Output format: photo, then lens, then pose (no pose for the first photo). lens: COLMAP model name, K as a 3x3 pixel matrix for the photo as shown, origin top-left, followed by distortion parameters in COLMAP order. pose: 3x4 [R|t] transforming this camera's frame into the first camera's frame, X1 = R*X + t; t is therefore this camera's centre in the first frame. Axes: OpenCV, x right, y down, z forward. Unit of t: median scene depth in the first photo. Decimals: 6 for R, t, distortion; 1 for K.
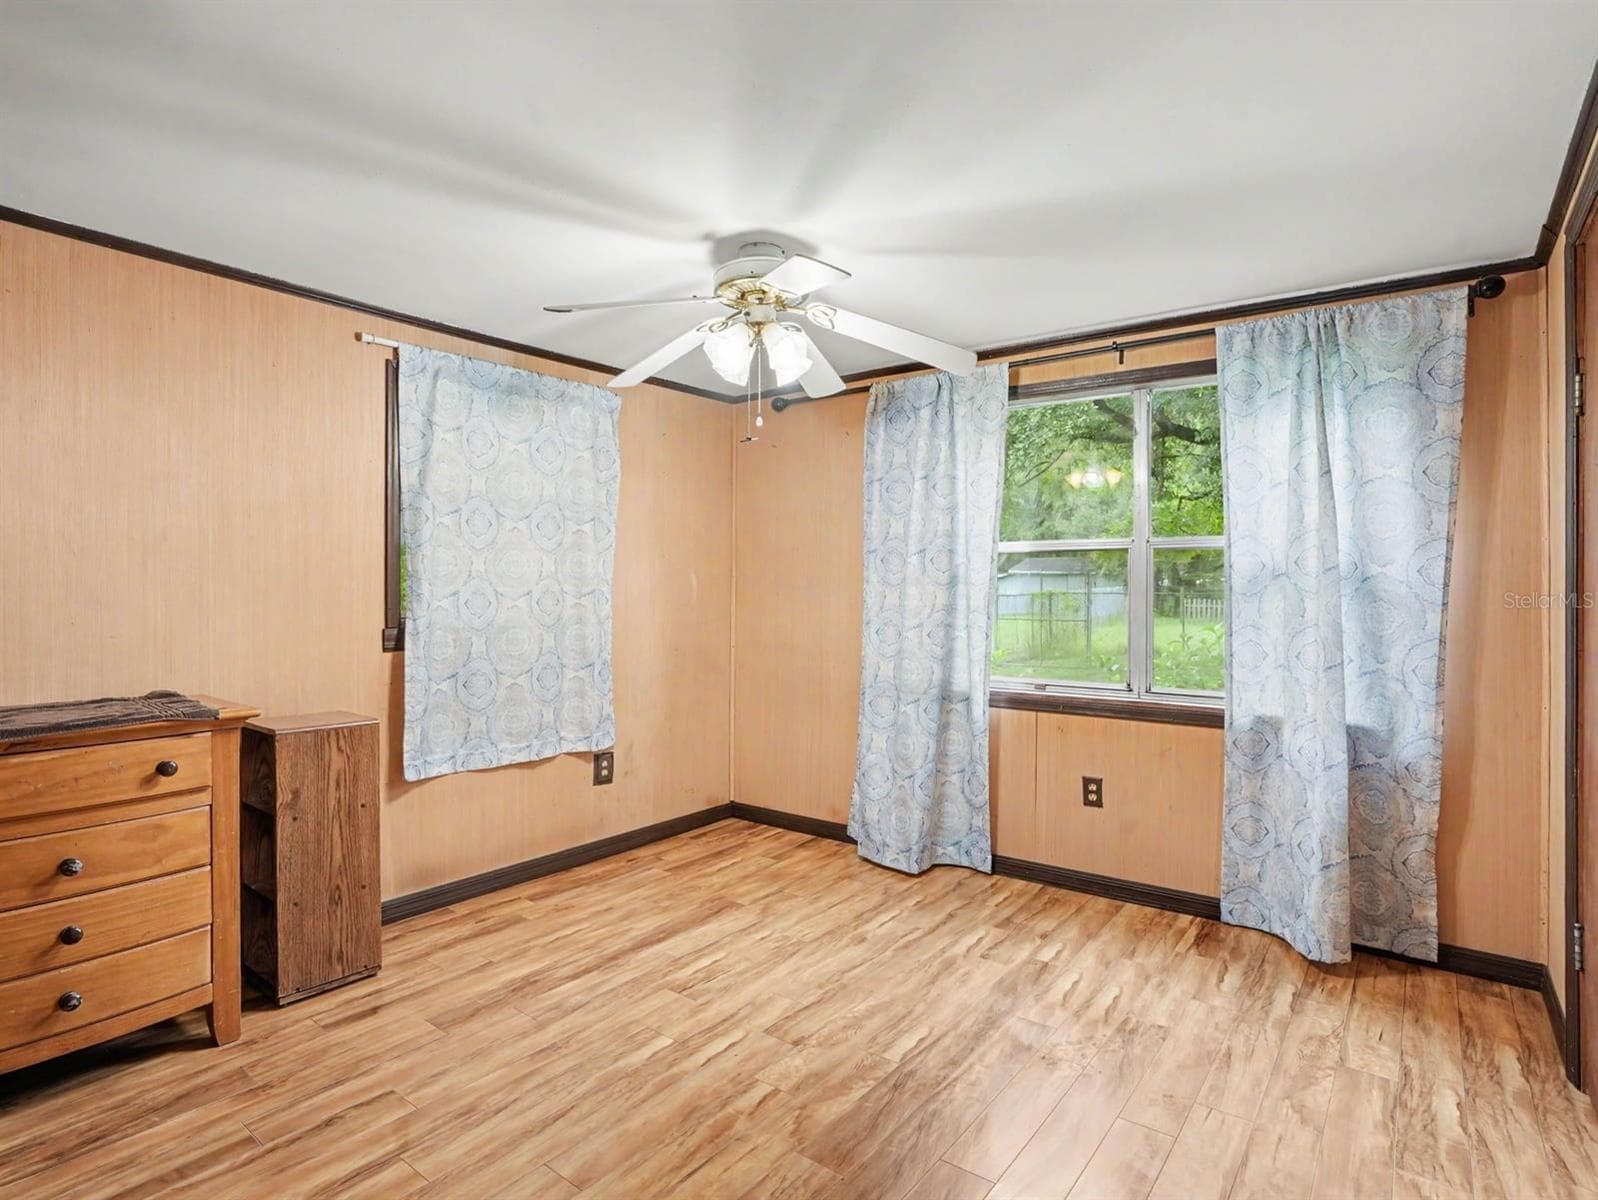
lens RADIAL K [[938.9, 0, 792.9], [0, 938.9, 590.7], [0, 0, 1]] dist [-0.000937, 0.001962]
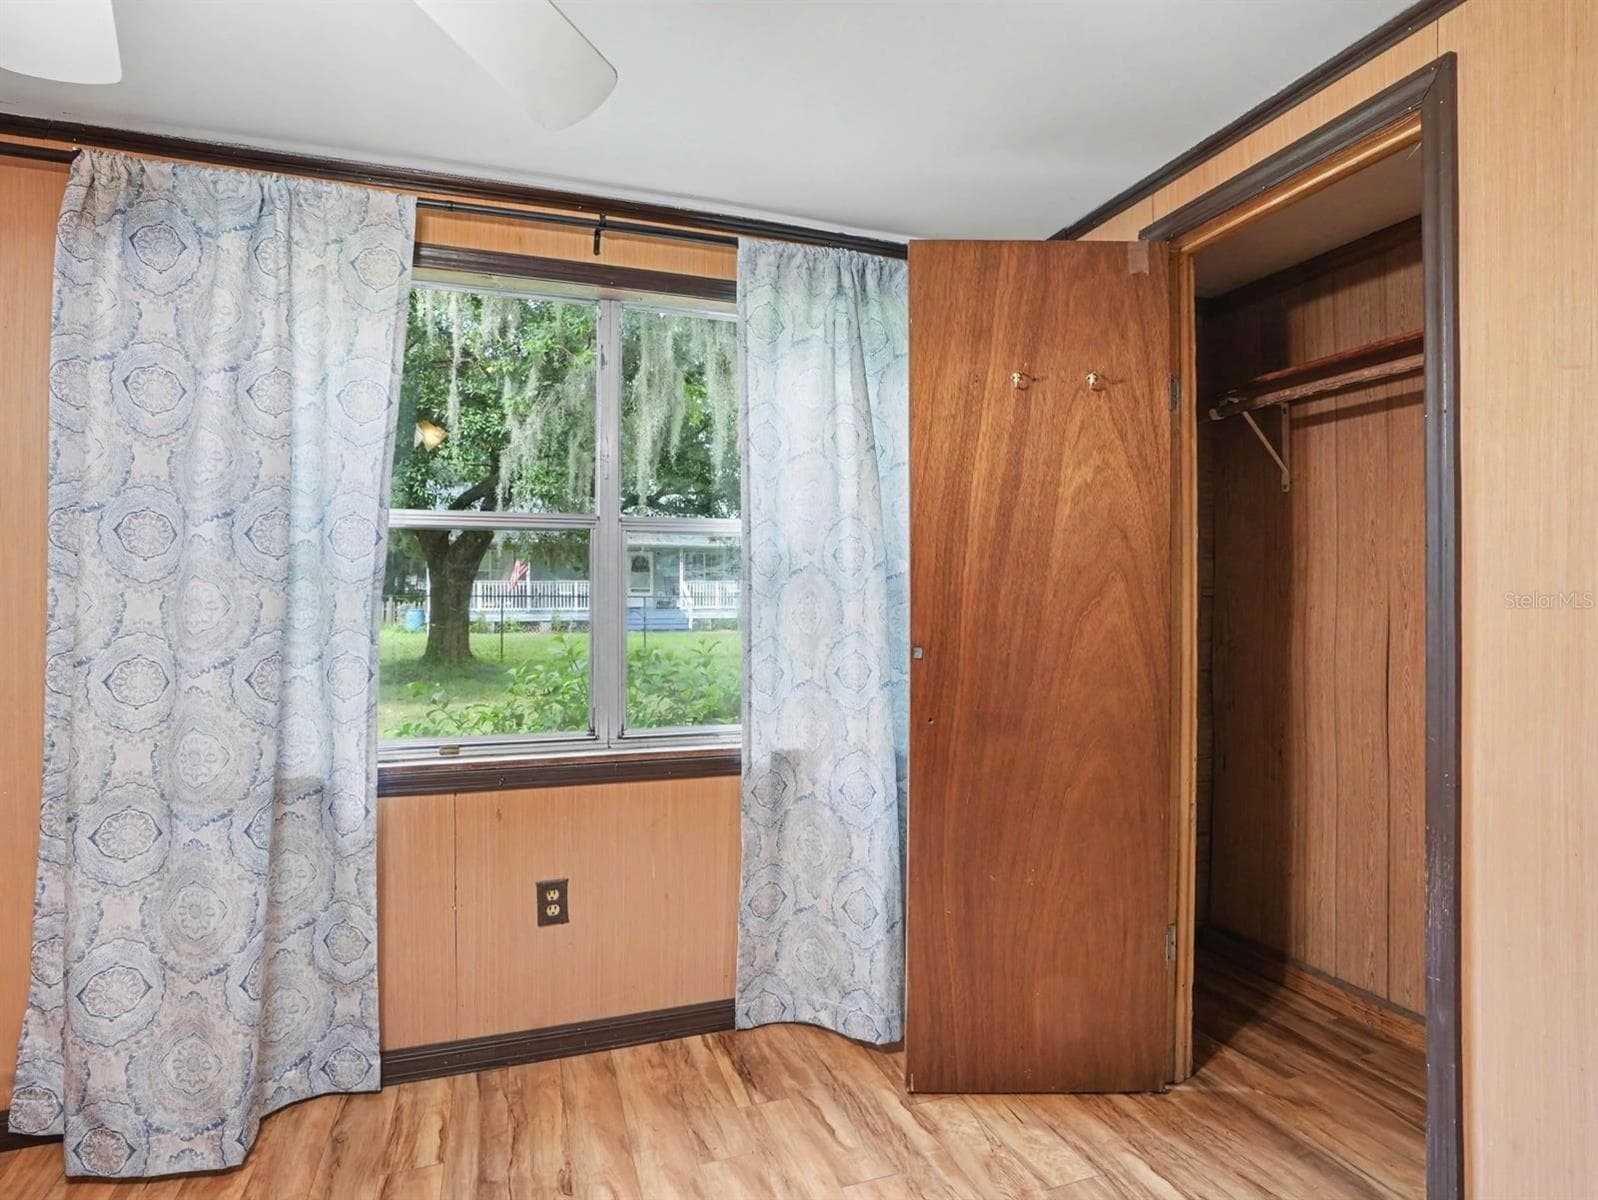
lens RADIAL K [[852.7, 0, 799.0], [0, 852.7, 600.0], [0, 0, 1]] dist [-0.049382, 0.016049]
pose [[0.541098, -0.004876, 0.840945, -0.075943], [0.004503, 0.999986, 0.002901, 0.004363], [-0.840947, 0.002217, 0.541113, 0.523958]]
